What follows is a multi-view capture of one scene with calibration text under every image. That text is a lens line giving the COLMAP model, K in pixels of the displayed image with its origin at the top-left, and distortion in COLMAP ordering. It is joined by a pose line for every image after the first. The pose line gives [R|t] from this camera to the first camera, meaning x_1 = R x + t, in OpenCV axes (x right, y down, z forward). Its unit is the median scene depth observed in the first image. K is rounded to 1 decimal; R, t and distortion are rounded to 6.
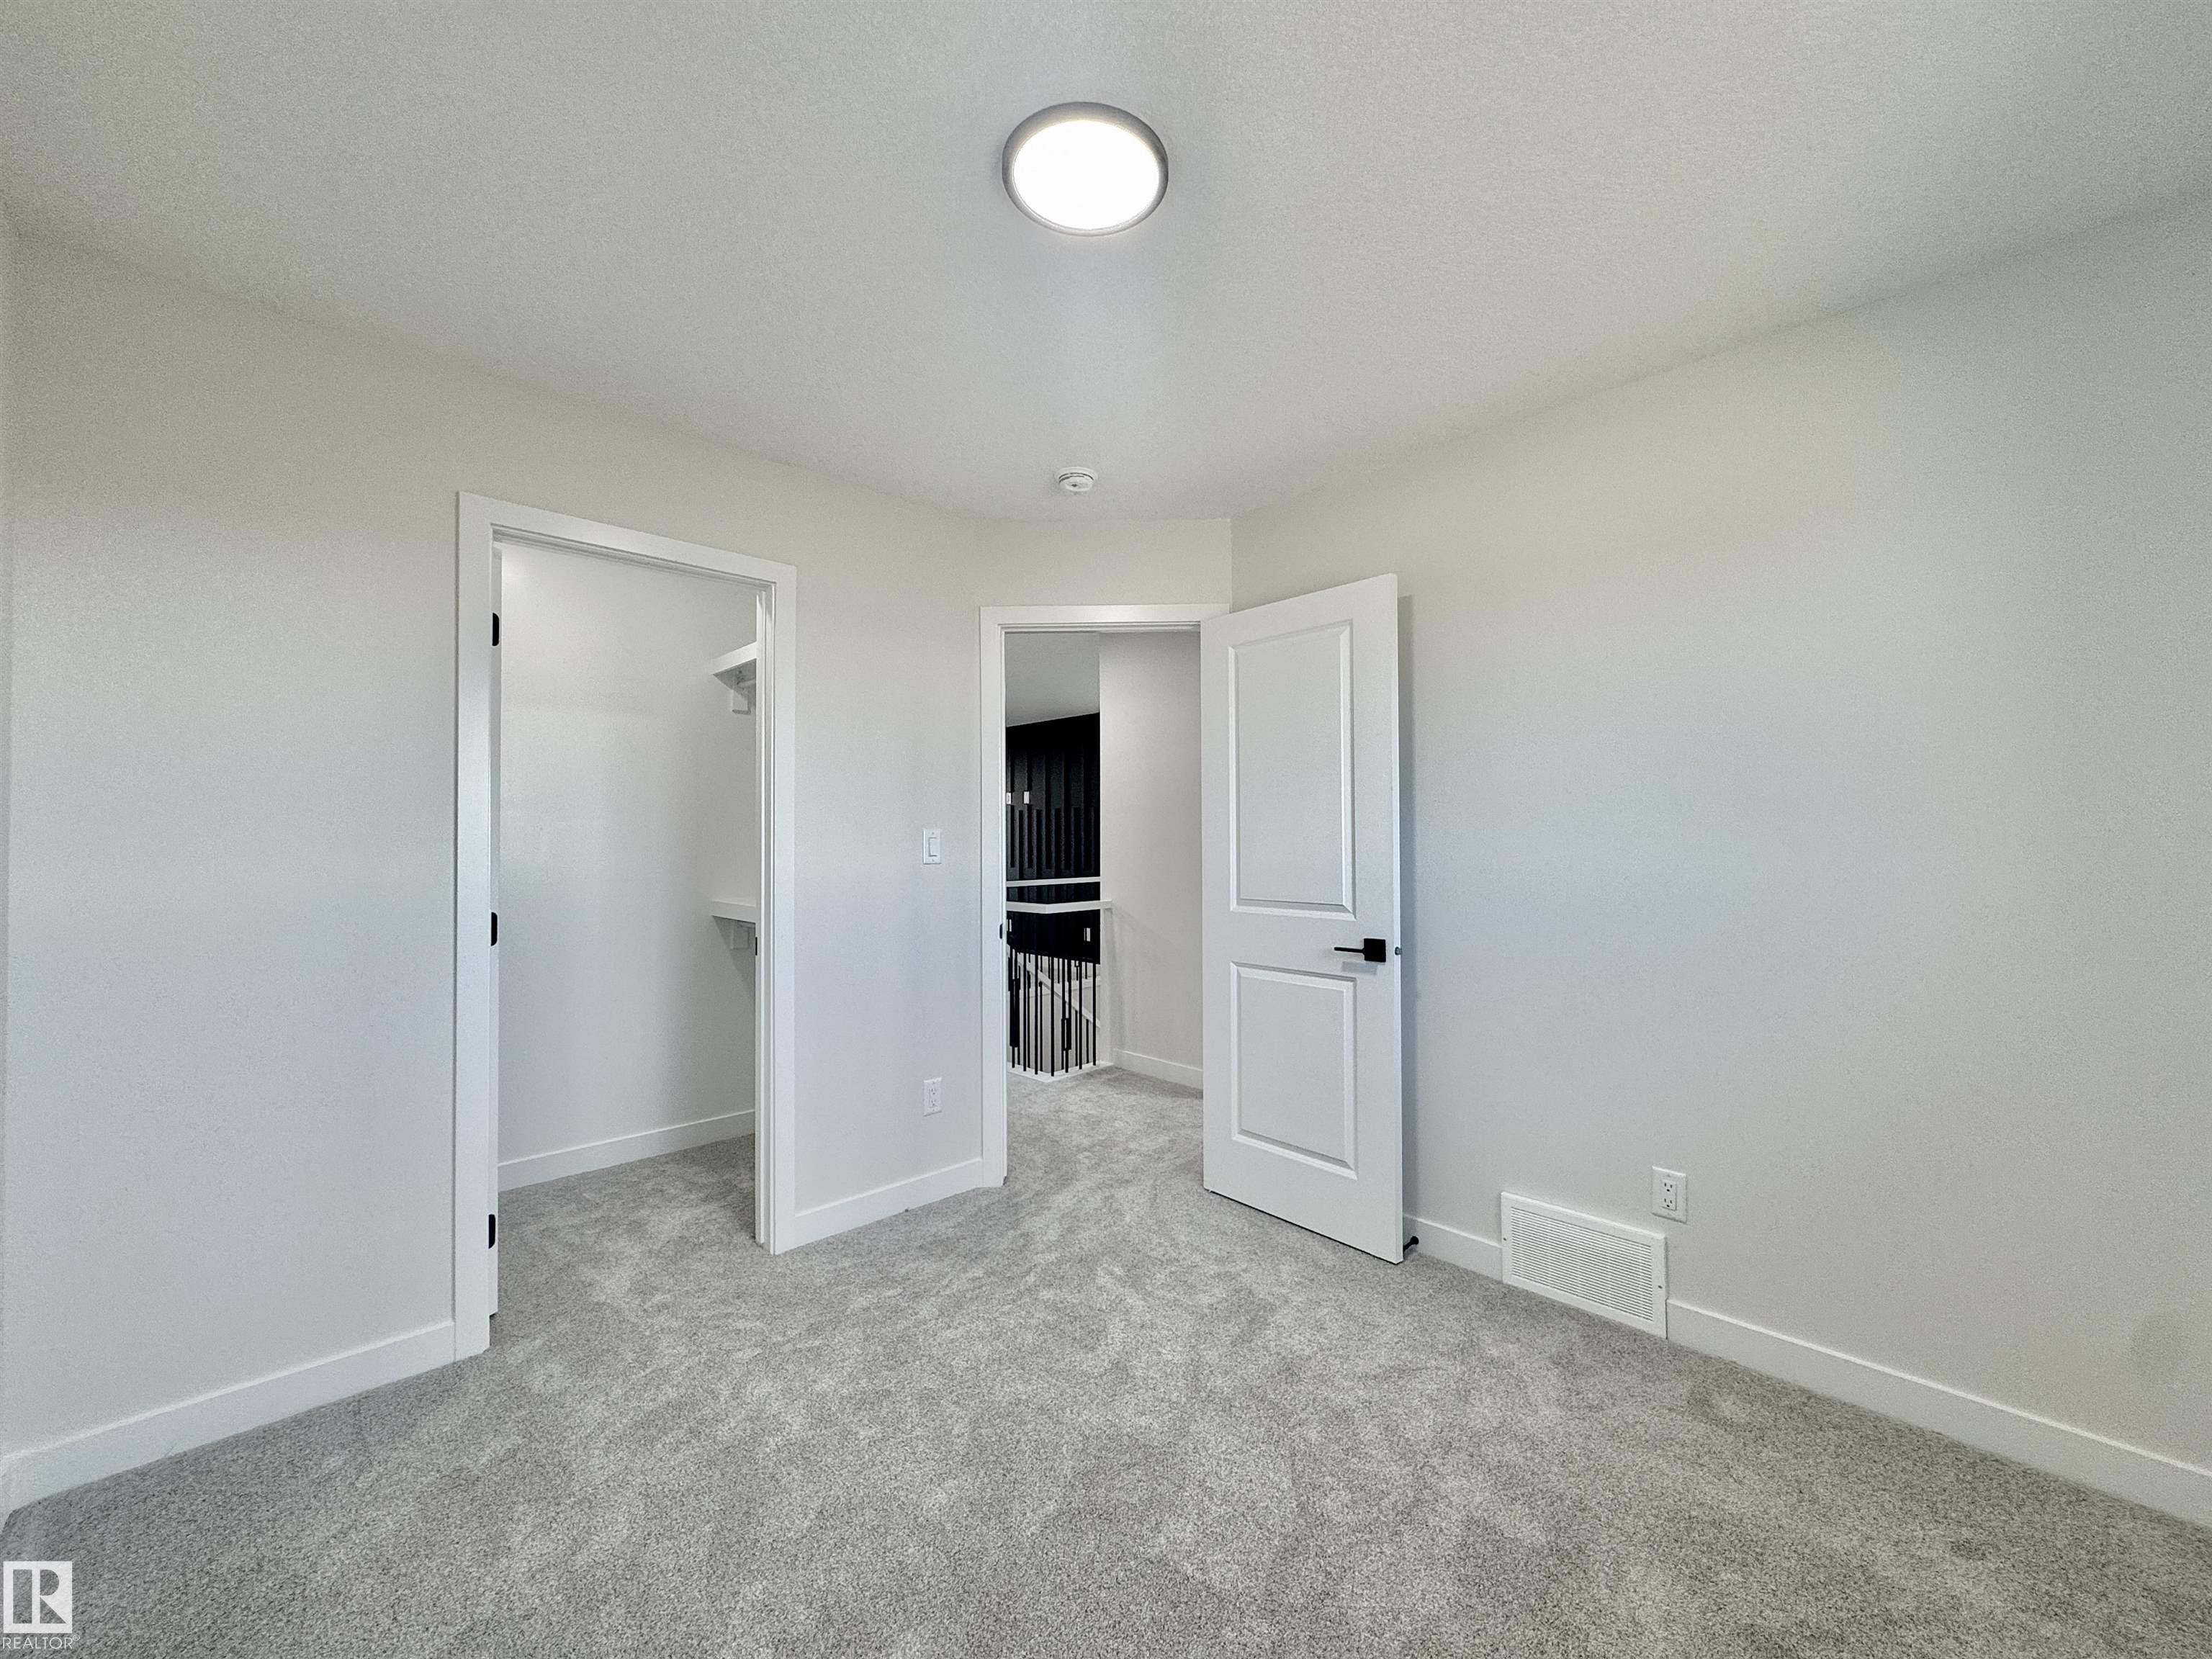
lens RADIAL K [[882.1, 0, 1105.9], [0, 882.1, 830.7], [0, 0, 1]] dist [-0.000173, 0.000196]
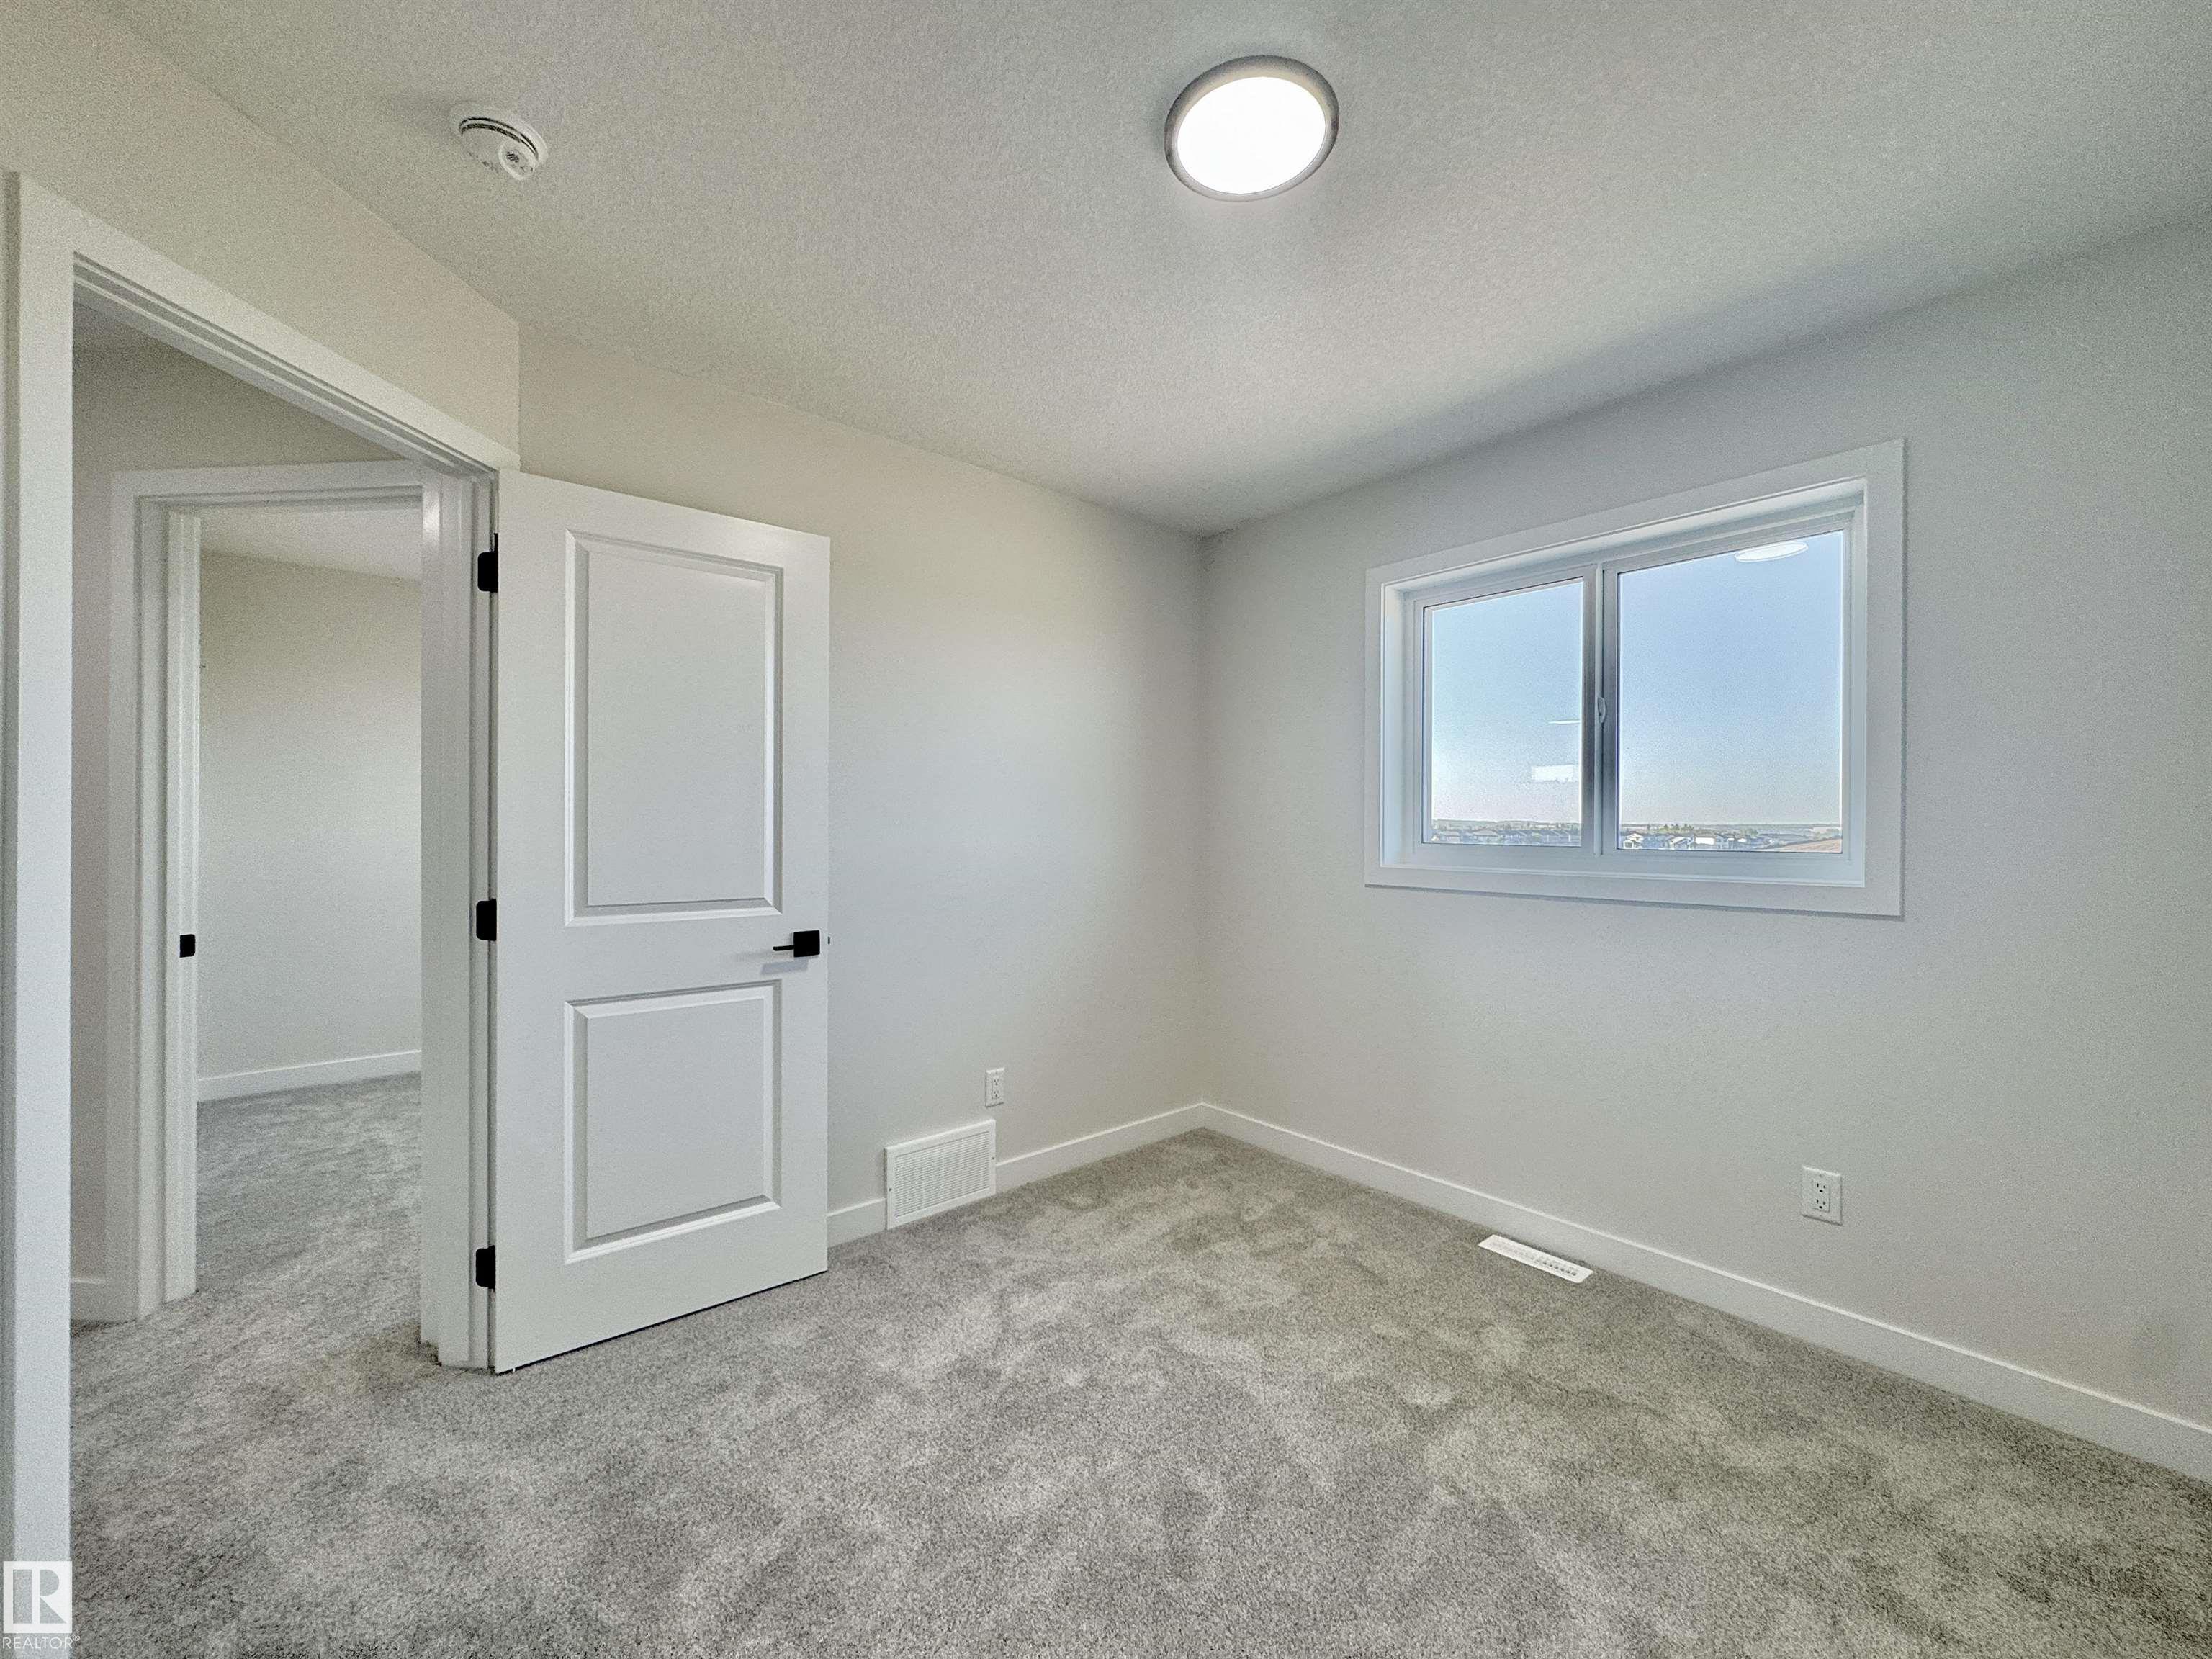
lens RADIAL K [[882.1, 0, 1109.8], [0, 882.1, 832.4], [0, 0, 1]] dist [-0.000173, 0.000196]
pose [[0.051316, -0.003010, 0.998678, -0.610574], [-0.016440, 0.999857, 0.003858, 0.012723], [-0.998547, -0.016617, 0.051260, 0.668119]]
